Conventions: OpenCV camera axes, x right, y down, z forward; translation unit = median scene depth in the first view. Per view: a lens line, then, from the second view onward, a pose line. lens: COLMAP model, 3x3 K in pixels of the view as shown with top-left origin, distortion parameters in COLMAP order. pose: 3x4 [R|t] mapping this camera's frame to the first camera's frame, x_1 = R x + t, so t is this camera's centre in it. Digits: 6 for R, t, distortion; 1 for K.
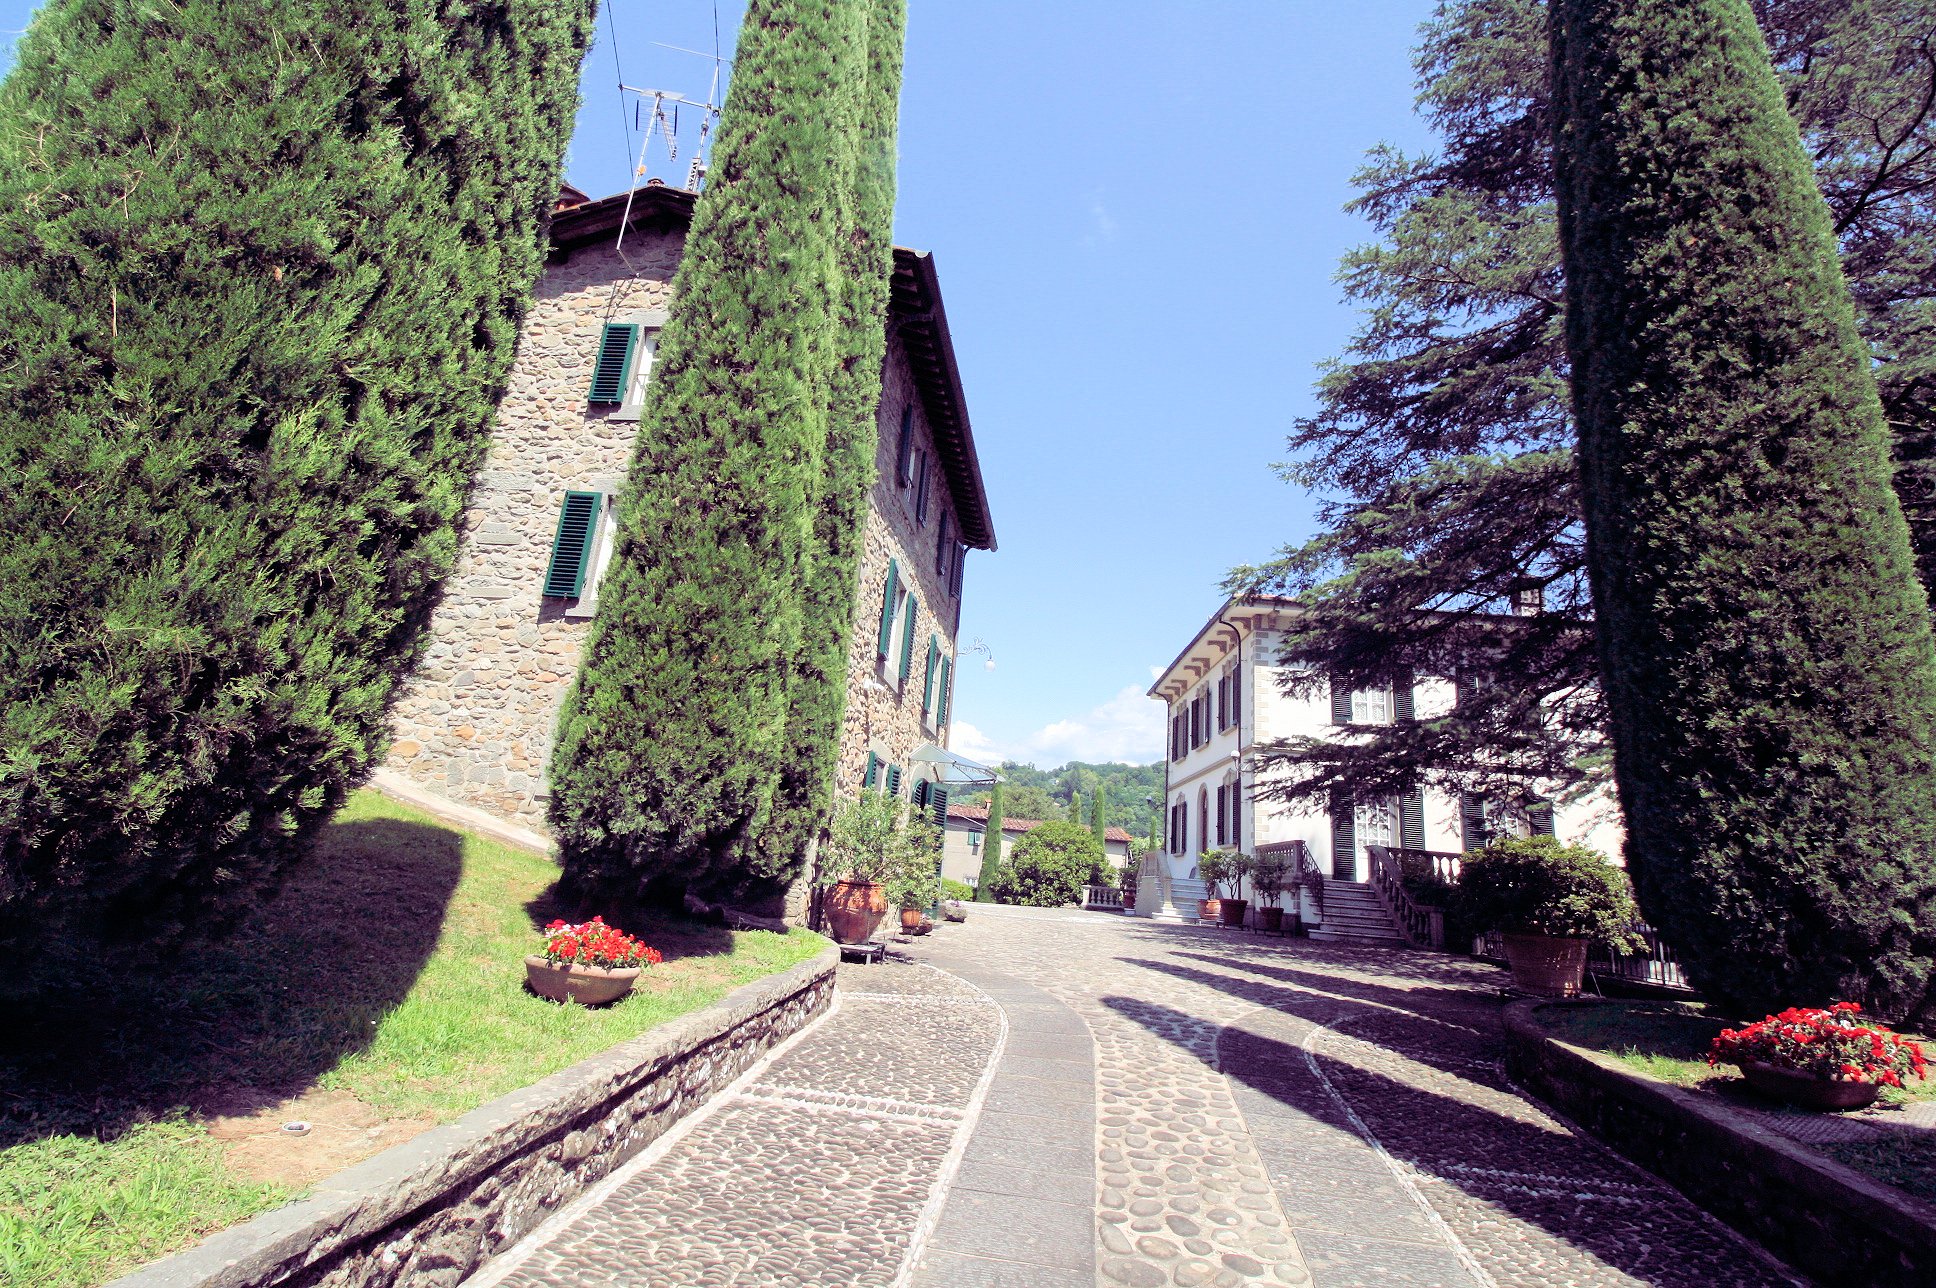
lens RADIAL K [[919.7, 0, 974.6], [0, 919.7, 623.9], [0, 0, 1]] dist [-0.003000, -0.000635]
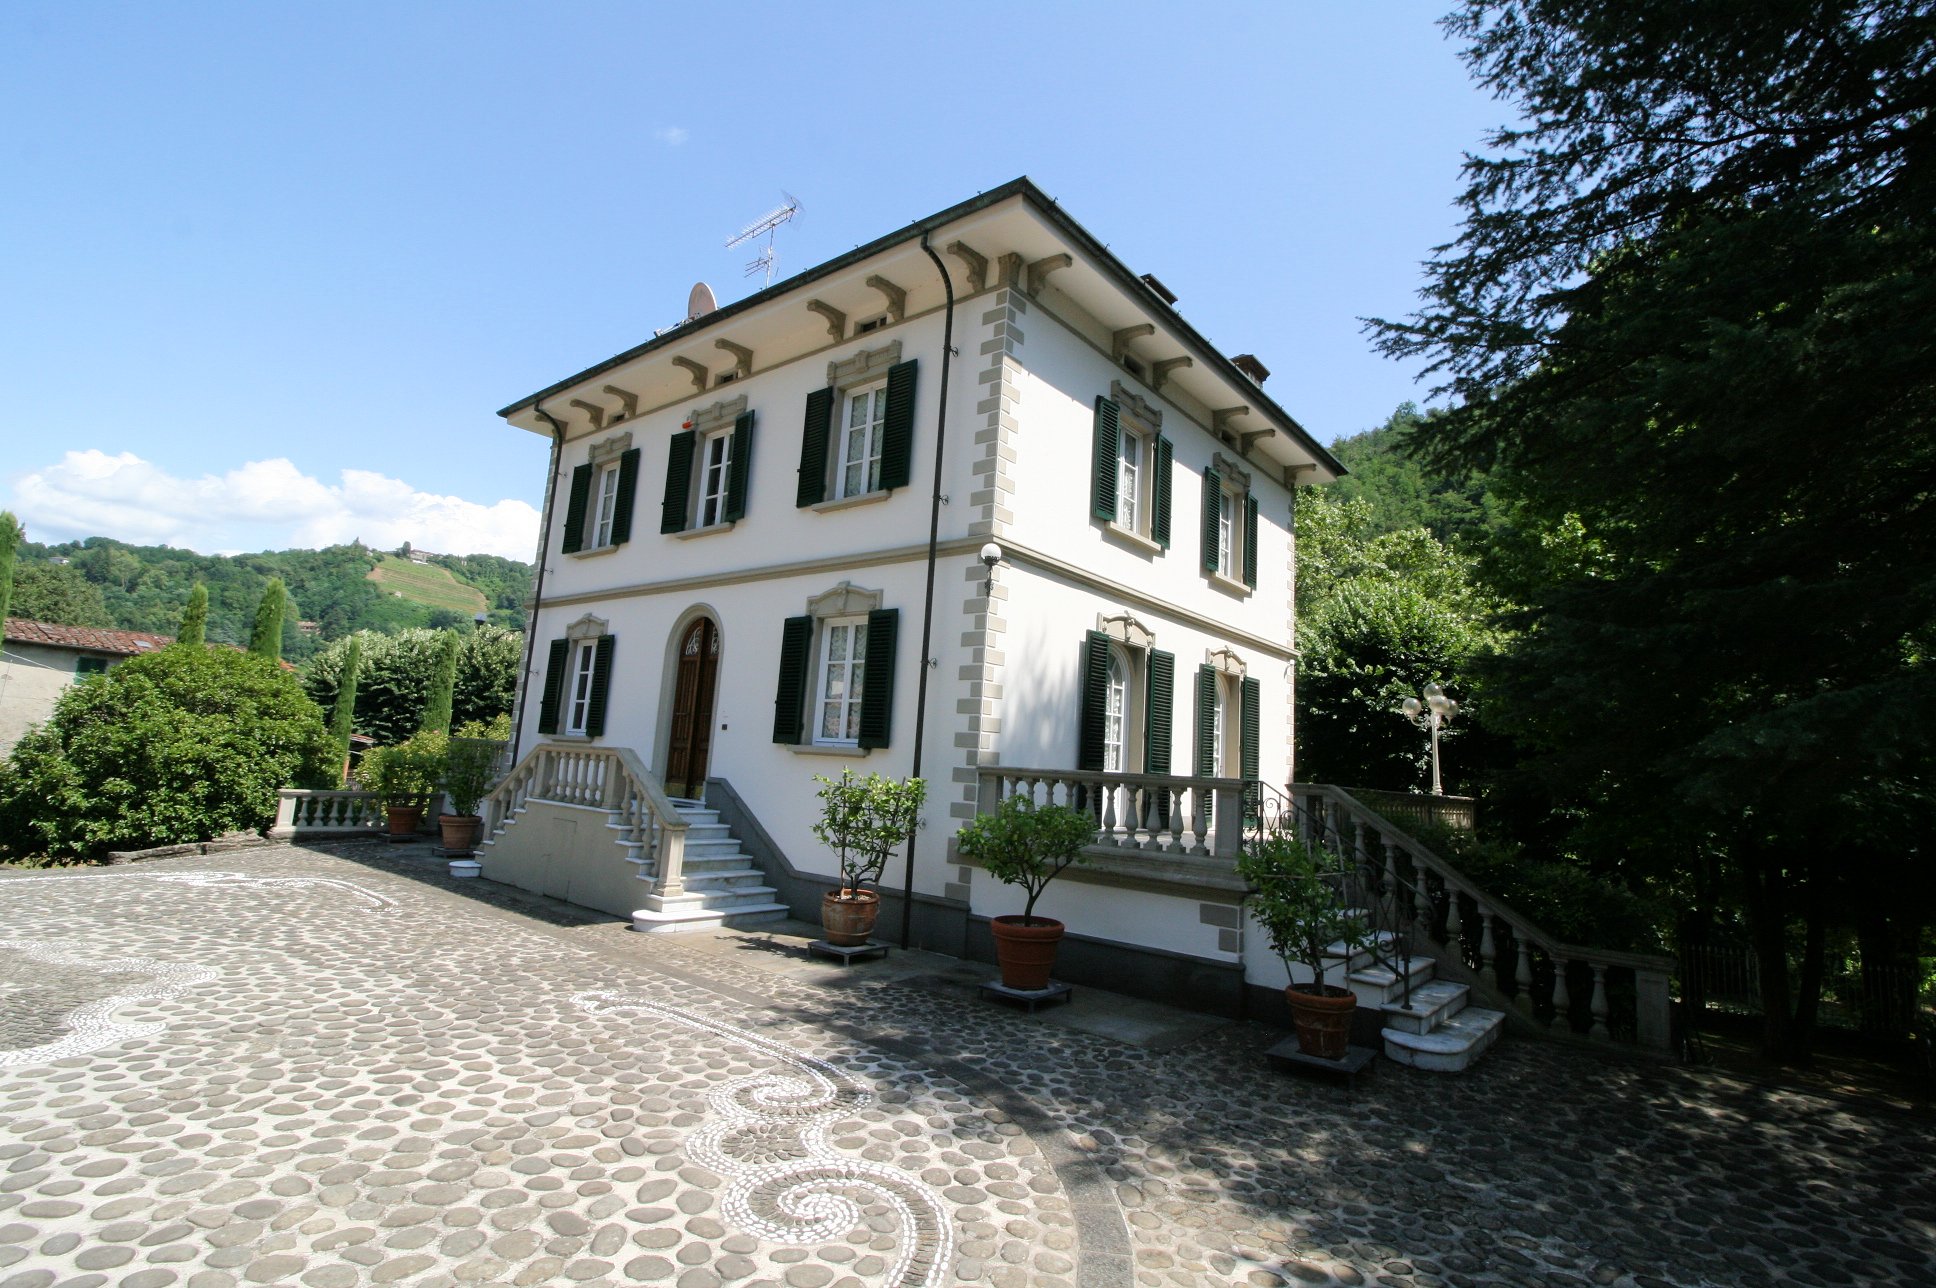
lens RADIAL K [[919.7, 0, 974.6], [0, 919.7, 623.9], [0, 0, 1]] dist [-0.003000, -0.000635]
pose [[0.633480, 0.077999, 0.769817, -0.021427], [-0.220401, 0.971880, 0.082895, 0.087990], [-0.741705, -0.222181, 0.632858, 0.463079]]
